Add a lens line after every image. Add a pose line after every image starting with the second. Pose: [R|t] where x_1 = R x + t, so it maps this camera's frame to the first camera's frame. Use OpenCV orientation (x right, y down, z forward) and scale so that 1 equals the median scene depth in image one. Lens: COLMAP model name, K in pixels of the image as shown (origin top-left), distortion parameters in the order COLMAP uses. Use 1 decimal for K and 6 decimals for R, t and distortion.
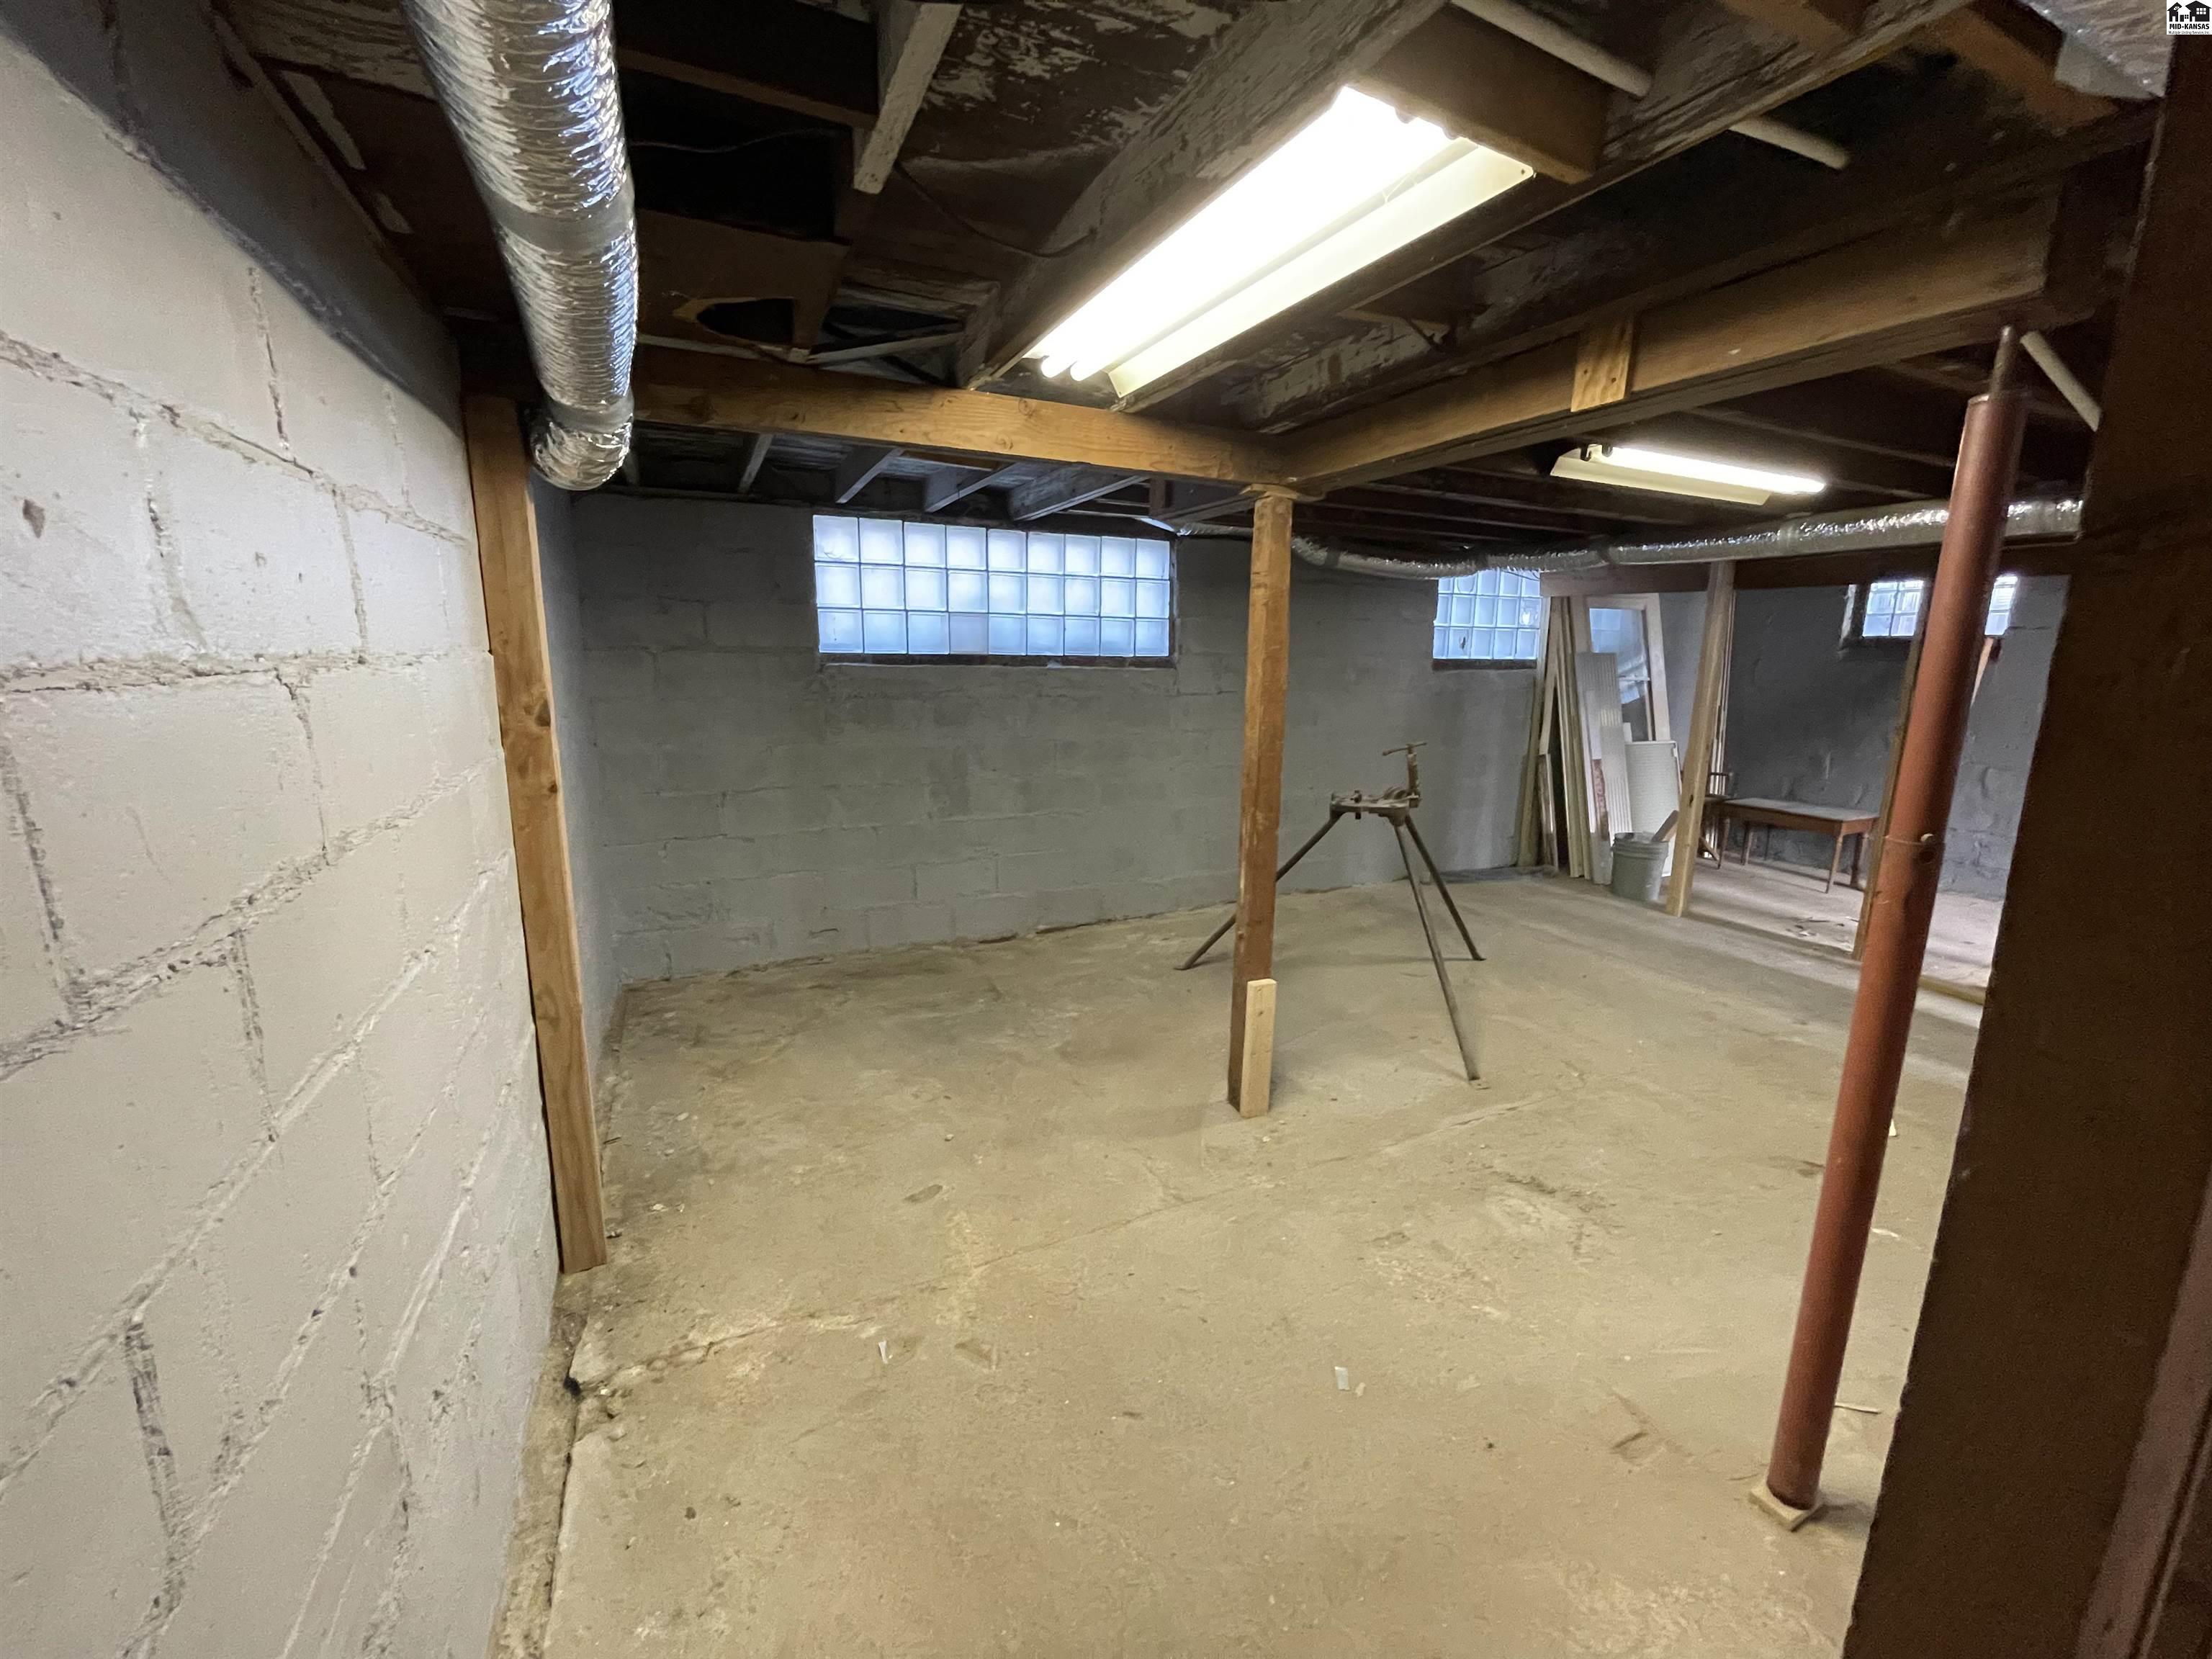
lens RADIAL K [[891.5, 0, 1110.1], [0, 891.5, 831.1], [0, 0, 1]] dist [-0.001144, 0.000460]
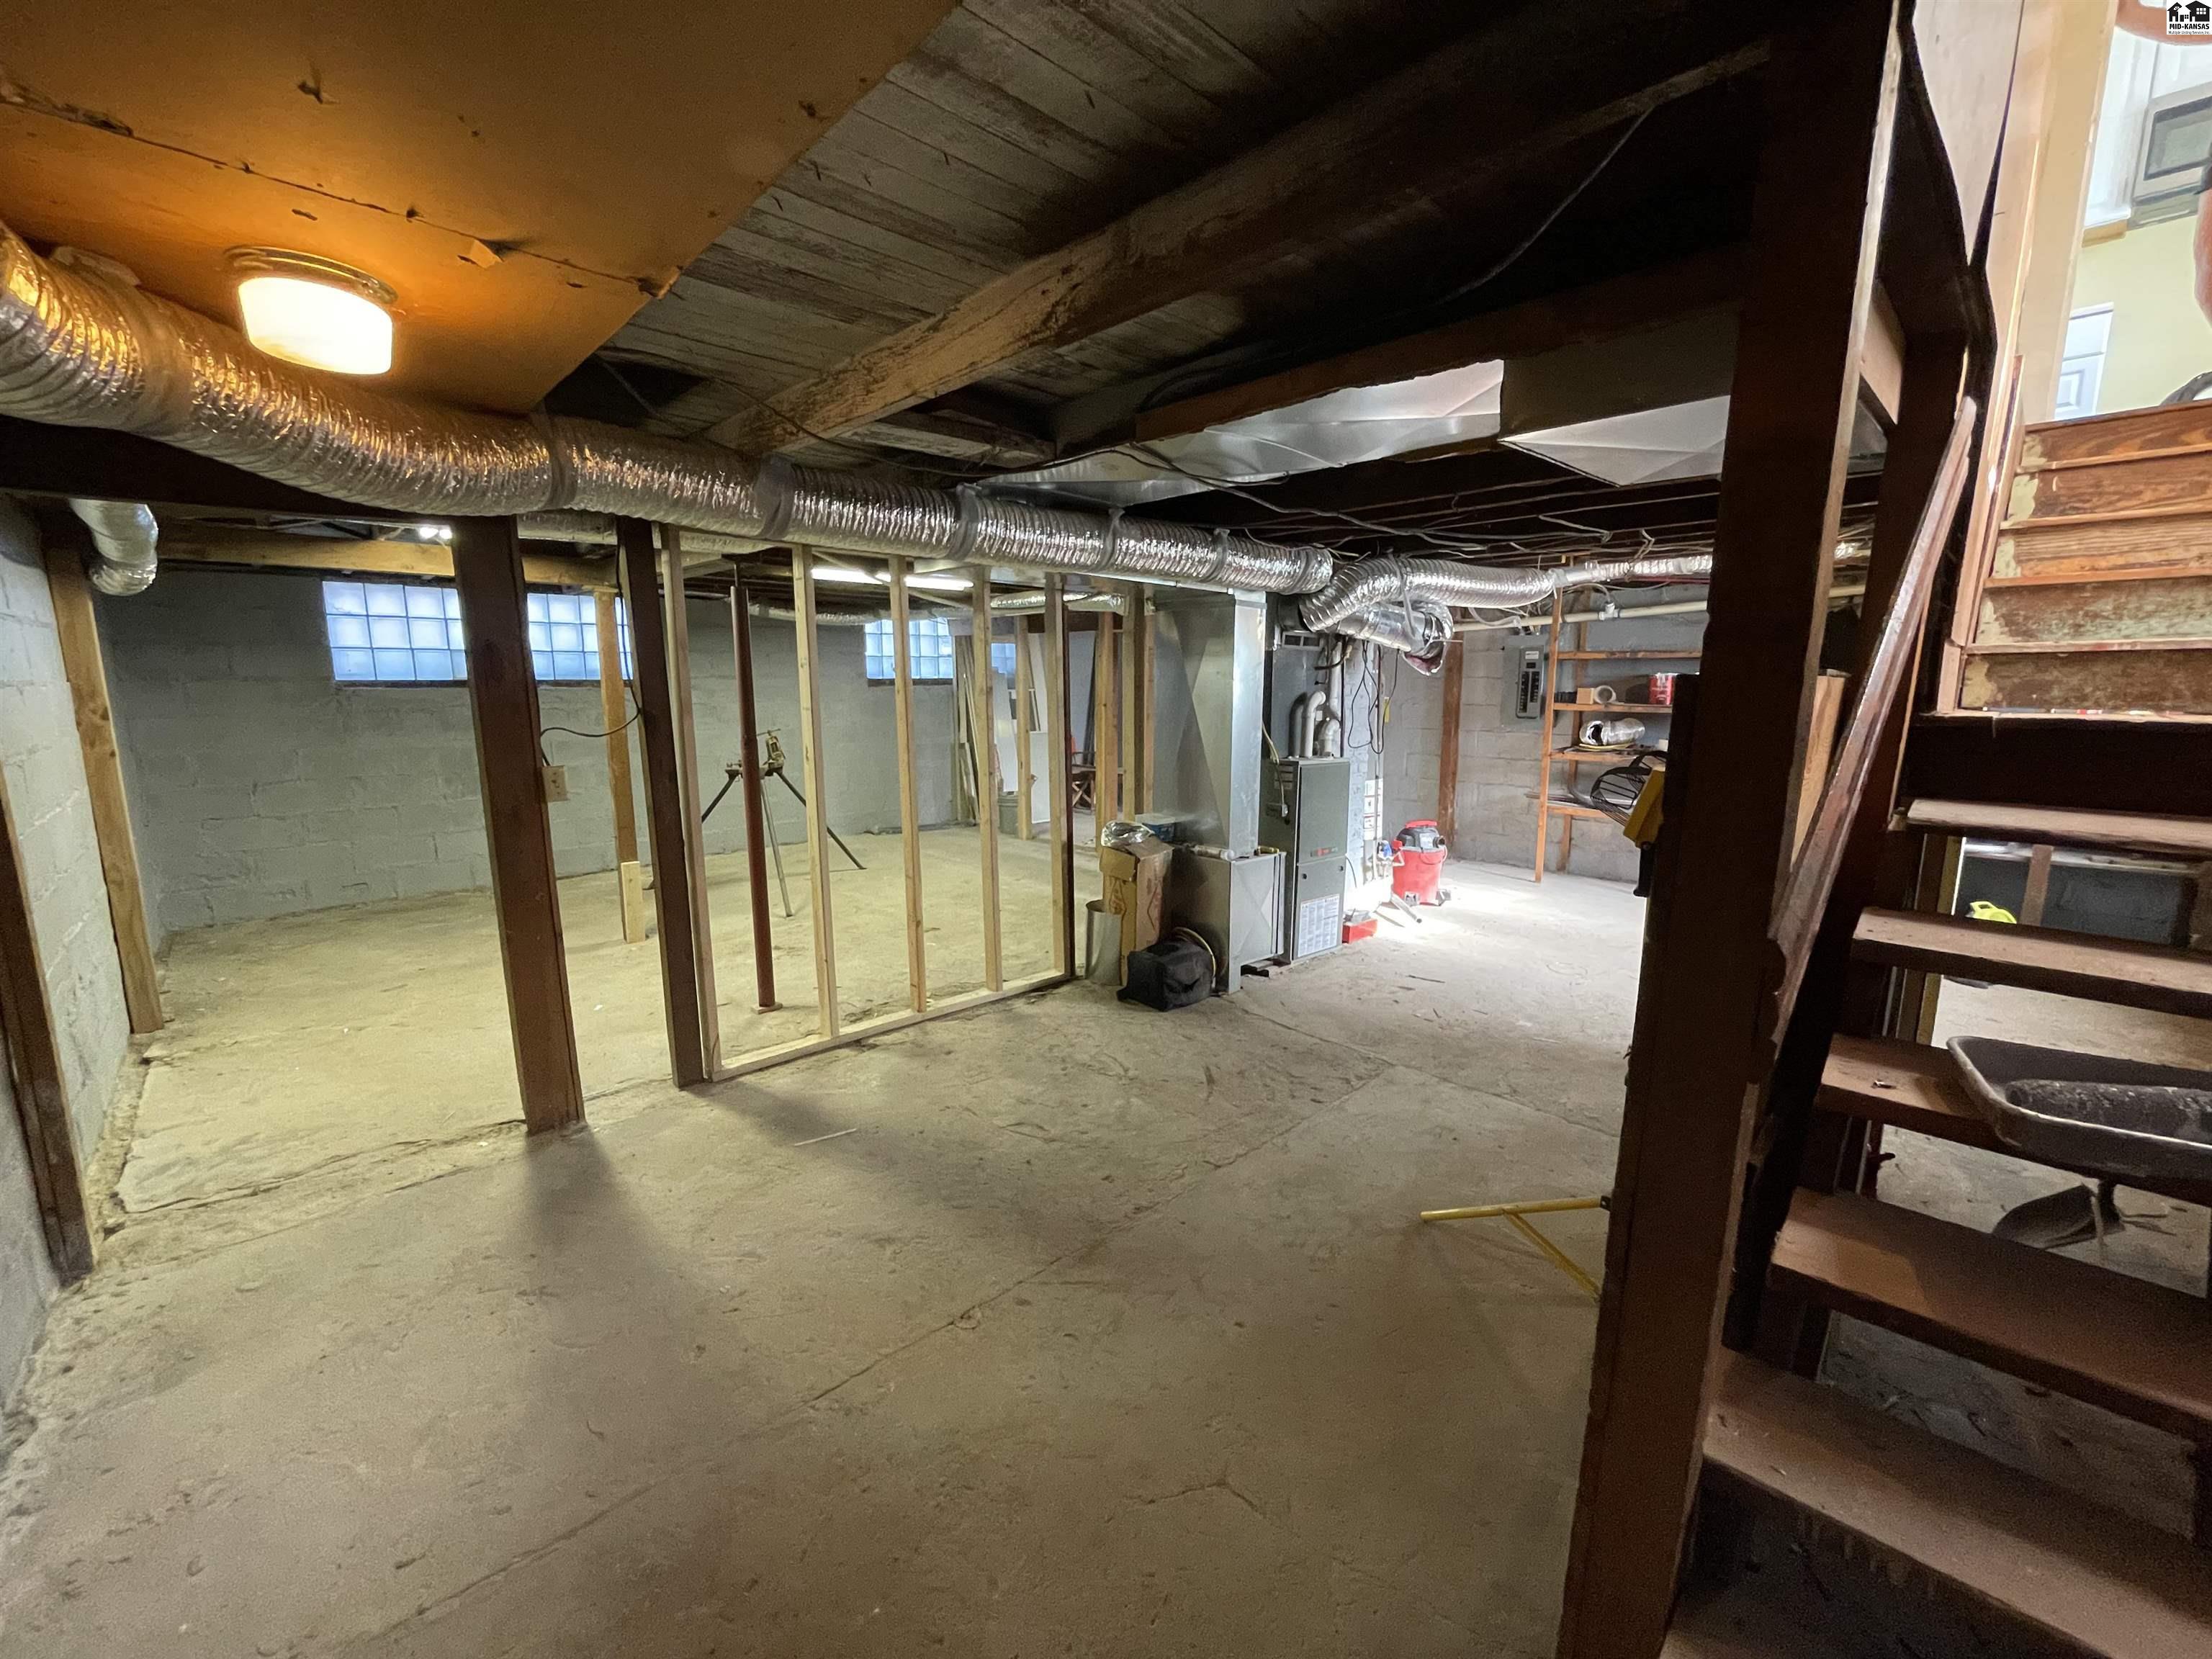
lens RADIAL K [[891.5, 0, 1106.4], [0, 891.5, 826.2], [0, 0, 1]] dist [-0.001144, 0.000460]
pose [[0.947451, -0.066790, 0.312851, 0.530793], [0.076117, 0.996942, -0.017682, 0.208230], [-0.310714, 0.040566, 0.949638, -0.996429]]
